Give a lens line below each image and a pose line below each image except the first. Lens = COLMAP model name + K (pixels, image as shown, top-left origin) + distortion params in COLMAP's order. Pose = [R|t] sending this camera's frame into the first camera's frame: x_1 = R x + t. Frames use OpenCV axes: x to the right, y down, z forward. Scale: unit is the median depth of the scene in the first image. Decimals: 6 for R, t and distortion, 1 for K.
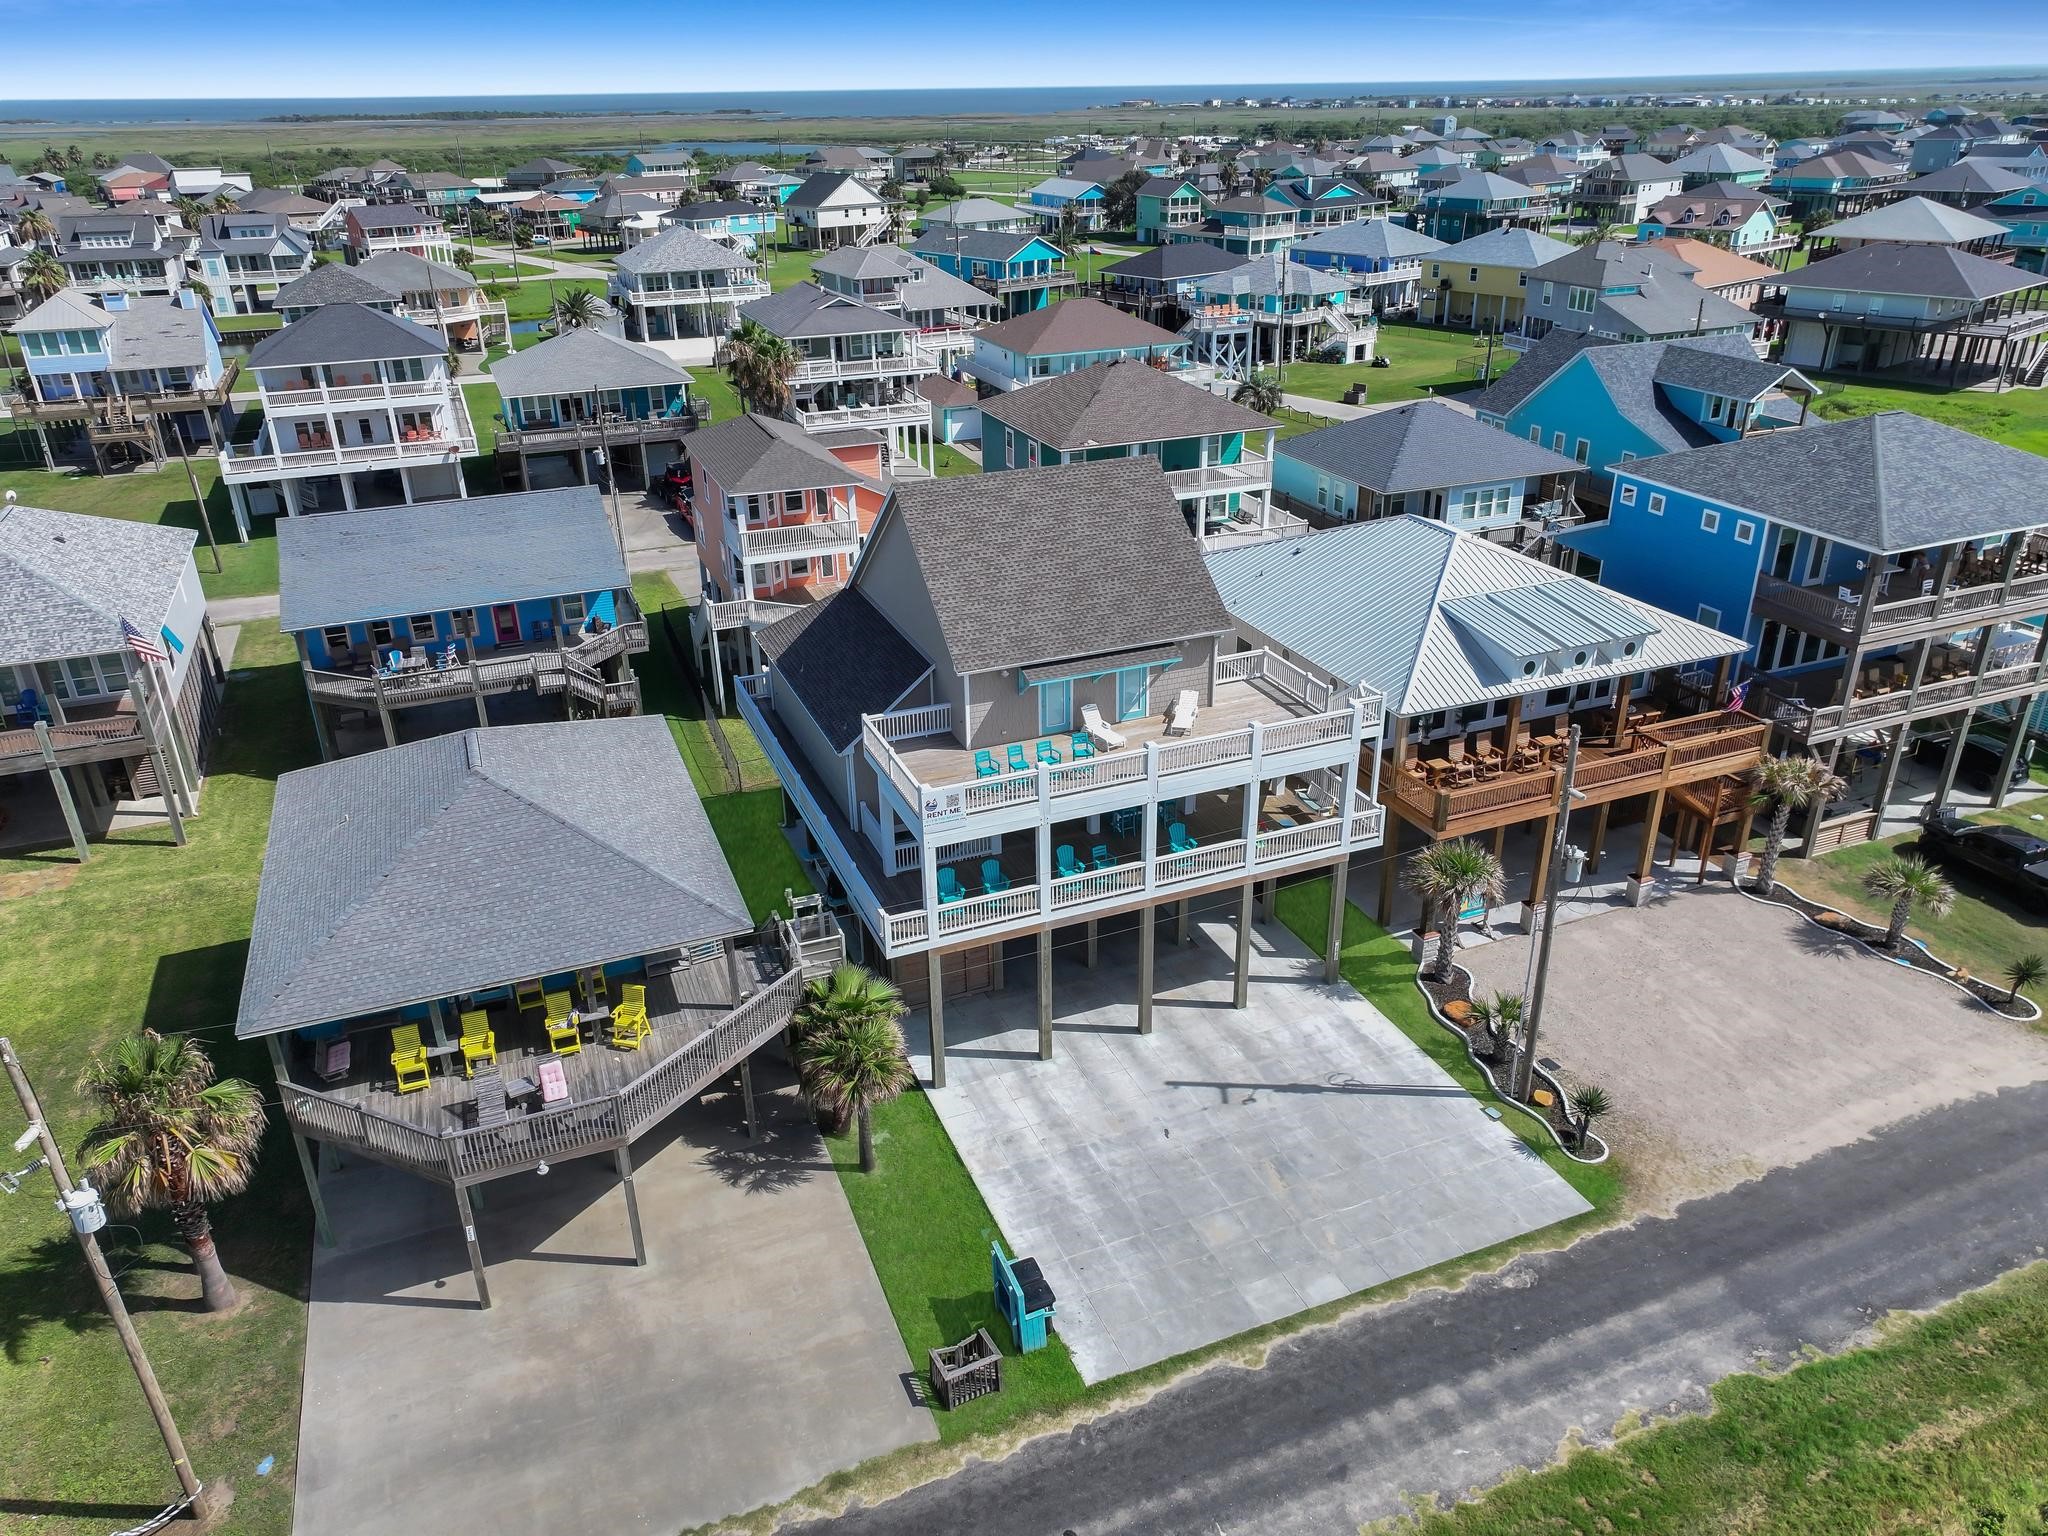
lens RADIAL K [[1433.4, 0, 1026.9], [0, 1433.4, 766.7], [0, 0, 1]] dist [0.005222, 0.003461]
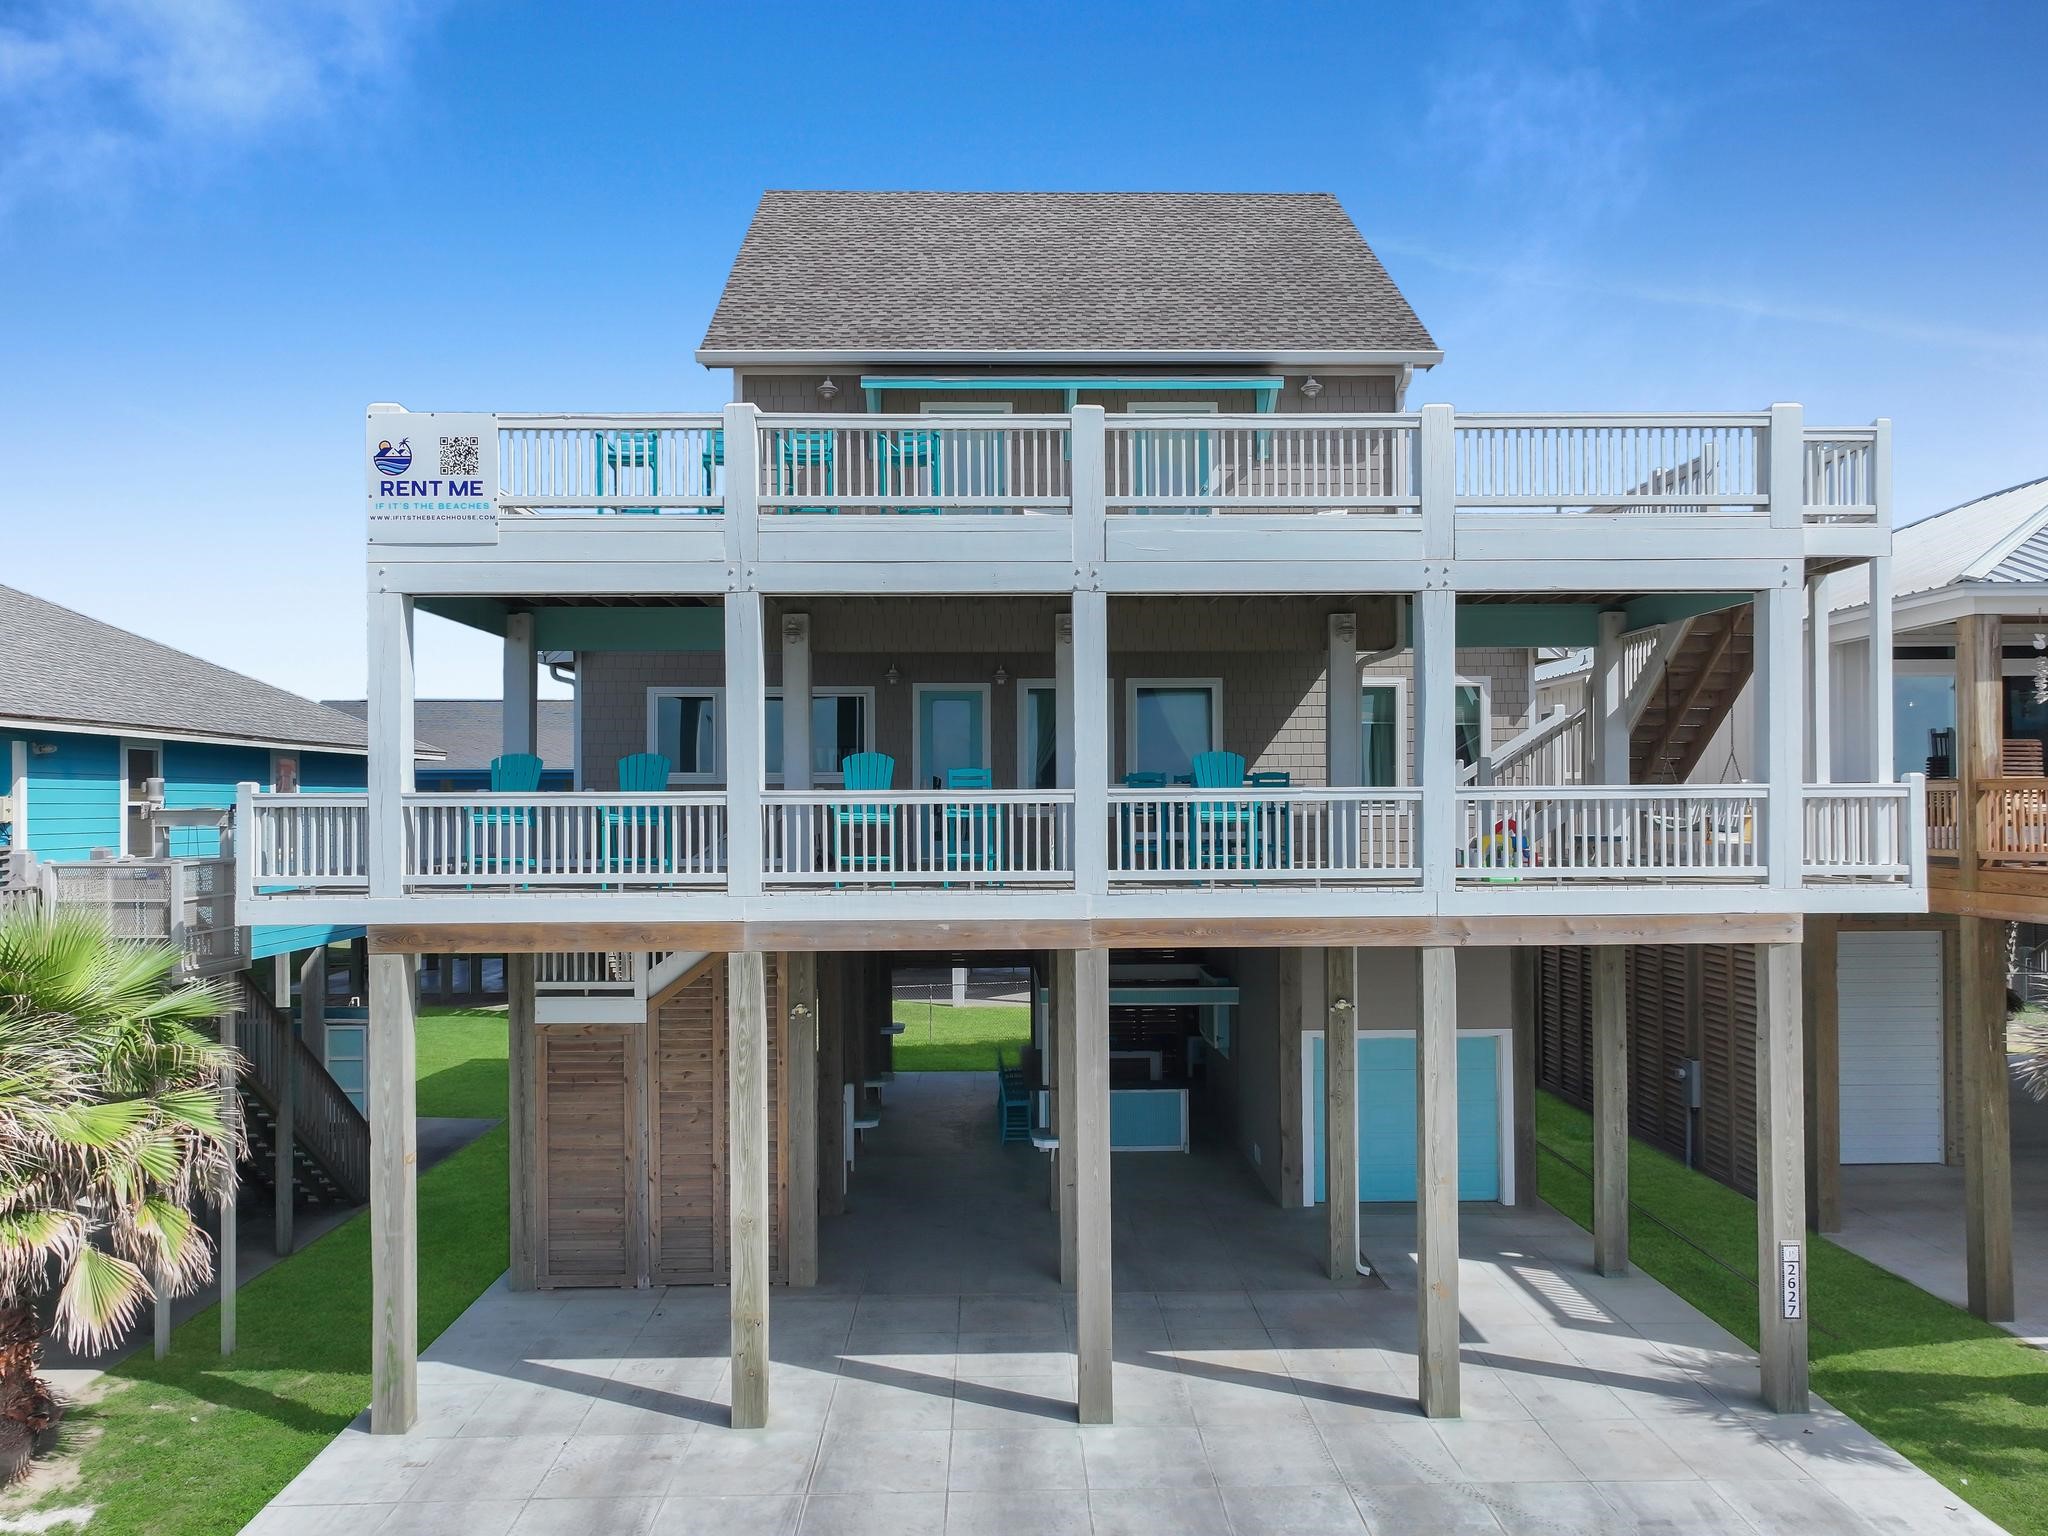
lens RADIAL K [[1433.4, 0, 1026.2], [0, 1433.4, 782.2], [0, 0, 1]] dist [0.005222, 0.003461]
pose [[0.934665, 0.011580, -0.355340, 0.176392], [-0.168112, 0.895070, -0.413024, 0.190862], [0.313272, 0.445776, 0.838537, 0.667921]]
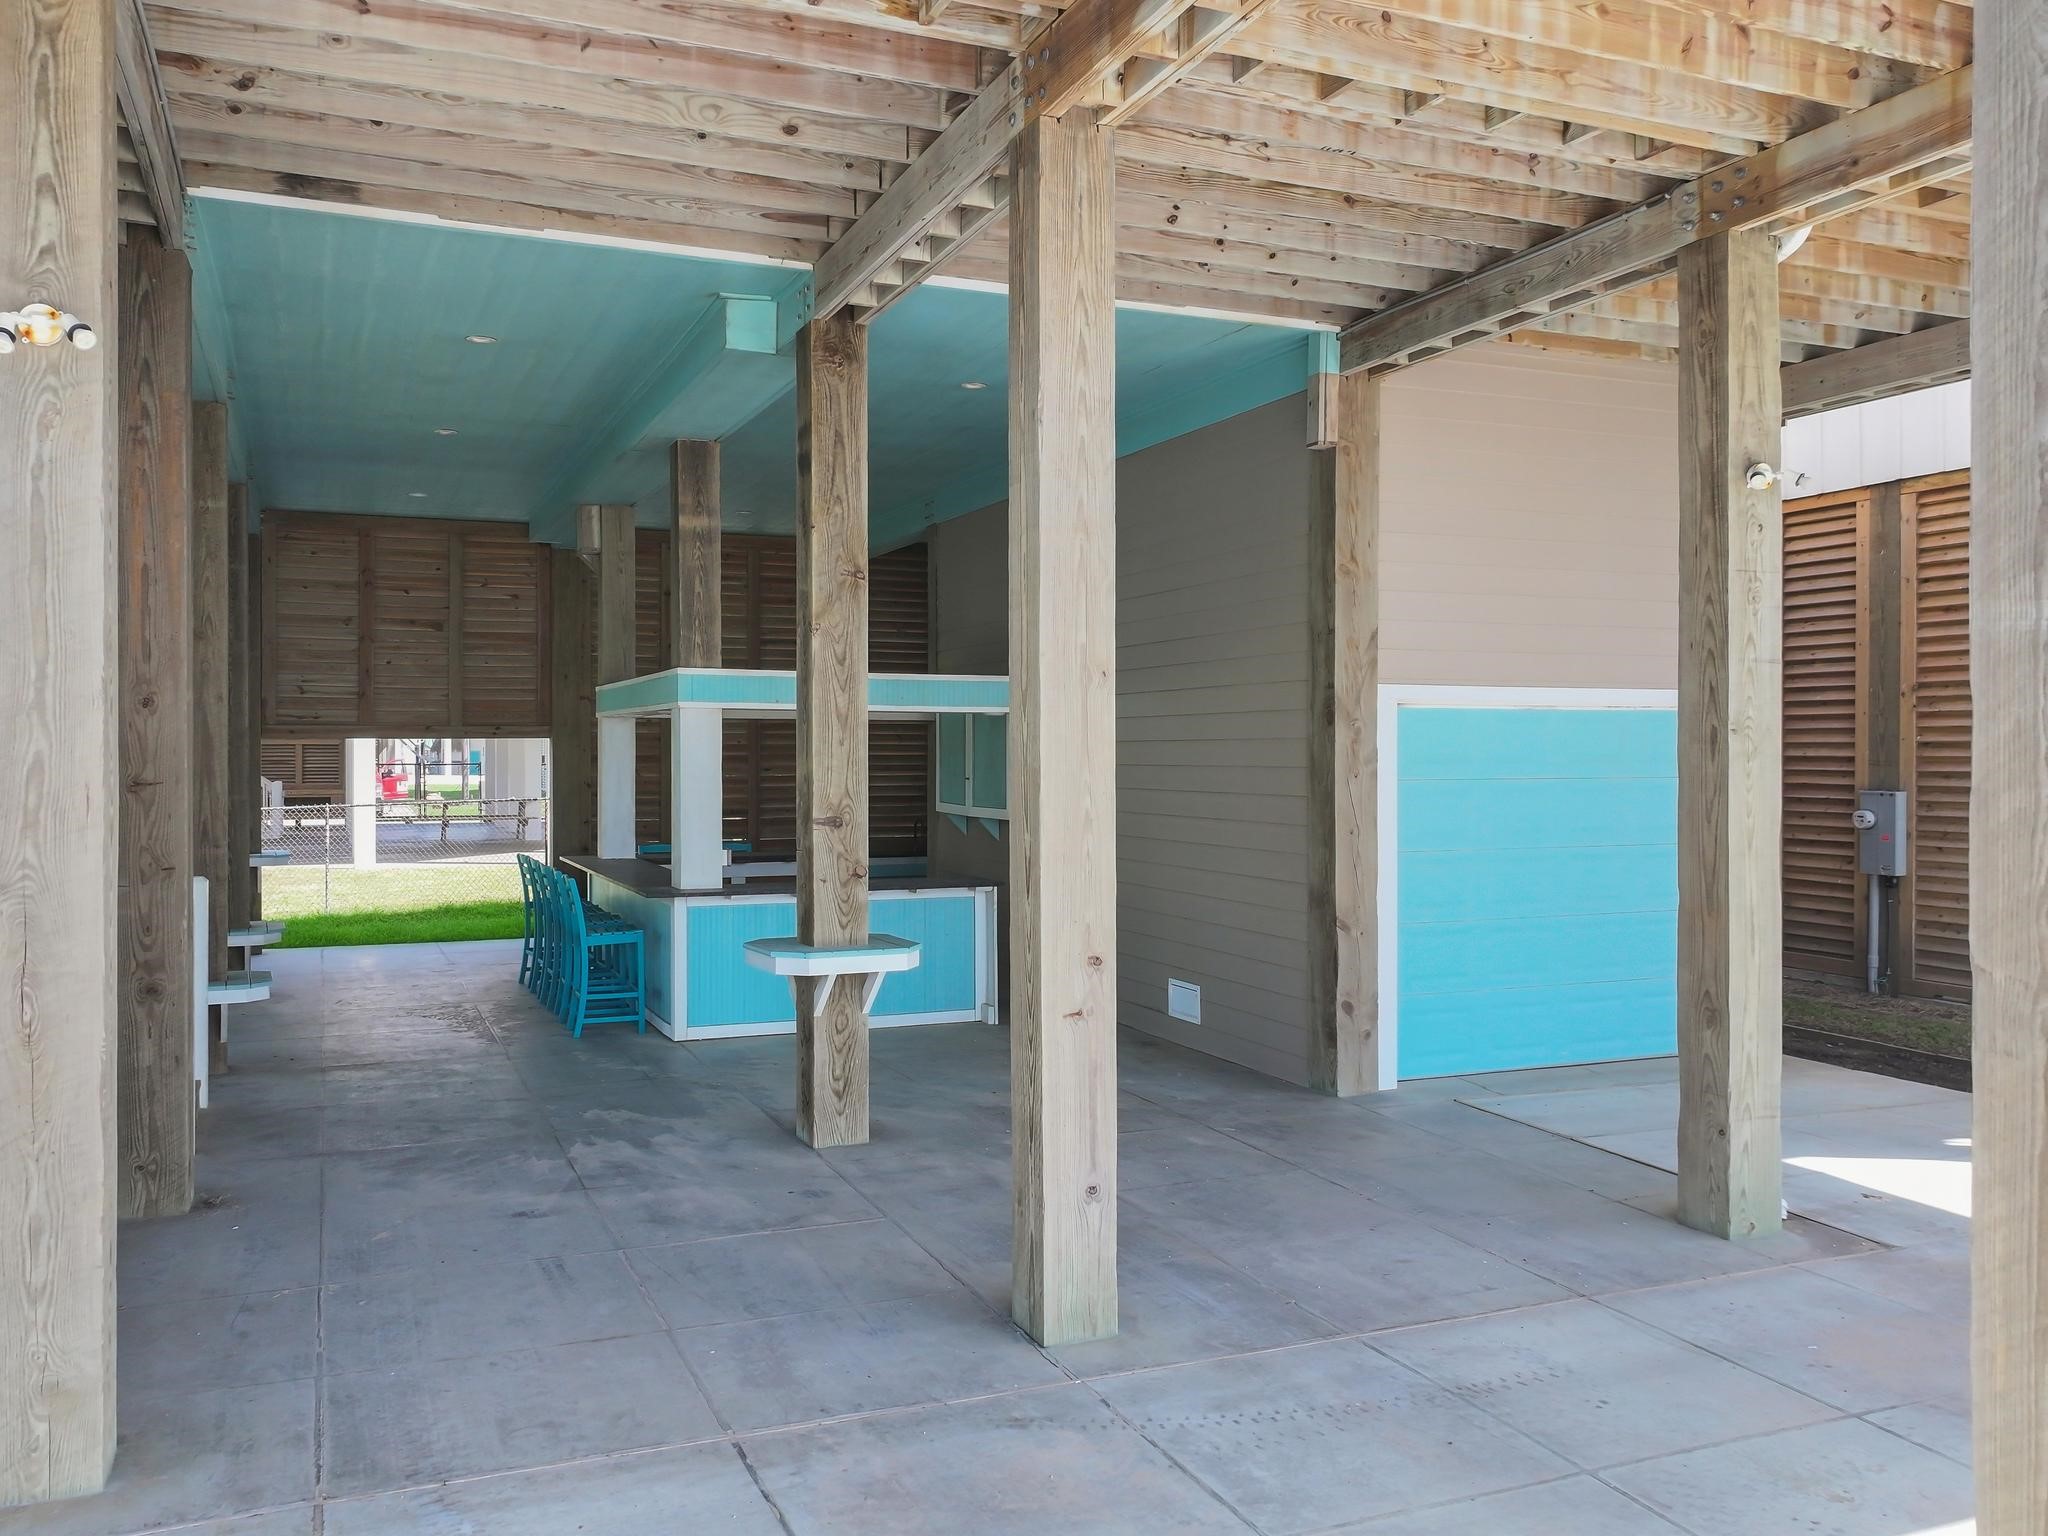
lens RADIAL K [[1645.1, 0, 1018.4], [0, 1645.1, 760.6], [0, 0, 1]] dist [0.004658, 0.000859]
pose [[0.999658, 0.023986, 0.010454, 0.089633], [-0.017321, 0.906107, -0.422693, 0.173092], [-0.019611, 0.422367, 0.906213, 0.831292]]
